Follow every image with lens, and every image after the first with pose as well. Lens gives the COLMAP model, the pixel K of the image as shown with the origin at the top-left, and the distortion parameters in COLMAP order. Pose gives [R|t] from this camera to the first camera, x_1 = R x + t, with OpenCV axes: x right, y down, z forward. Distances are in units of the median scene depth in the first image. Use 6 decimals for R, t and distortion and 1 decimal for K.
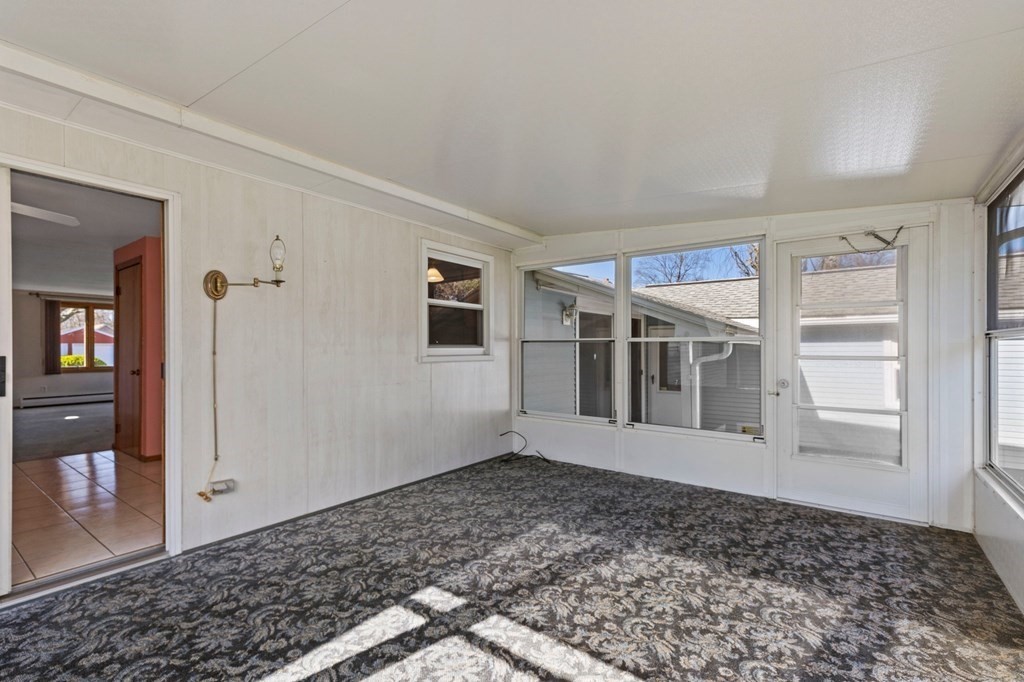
lens RADIAL K [[465.3, 0, 493.9], [0, 465.3, 333.2], [0, 0, 1]] dist [0.005843, -0.001675]
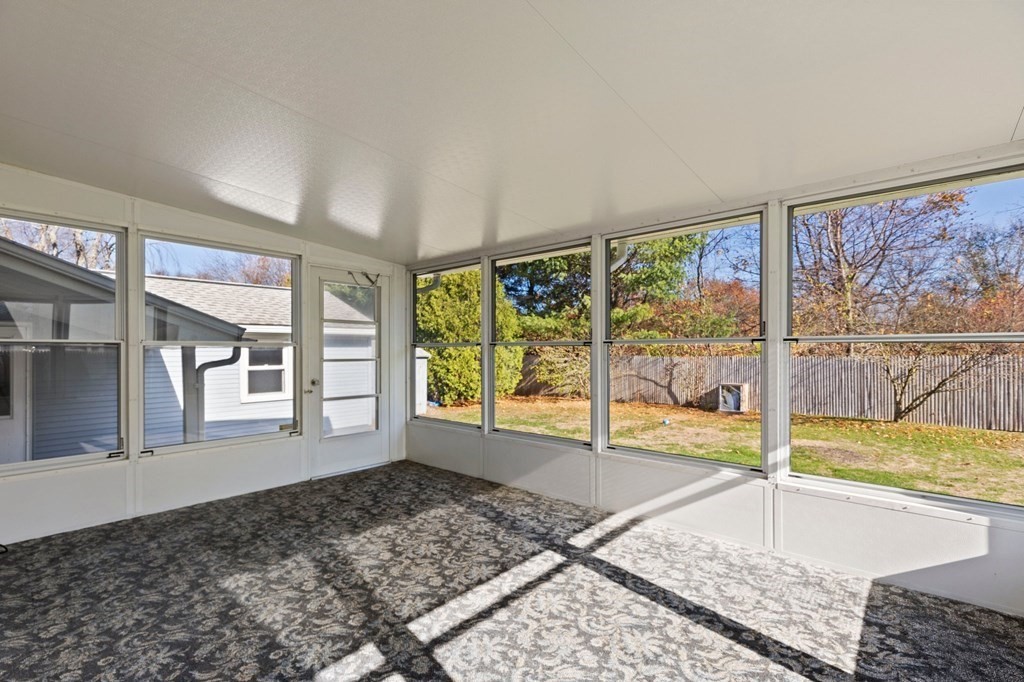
lens RADIAL K [[465.3, 0, 509.3], [0, 465.3, 347.5], [0, 0, 1]] dist [0.005843, -0.001675]
pose [[0.055094, 0.007326, 0.998454, -0.800276], [-0.028234, 0.999585, -0.005777, 0.012597], [-0.998082, -0.027872, 0.055278, 0.613911]]
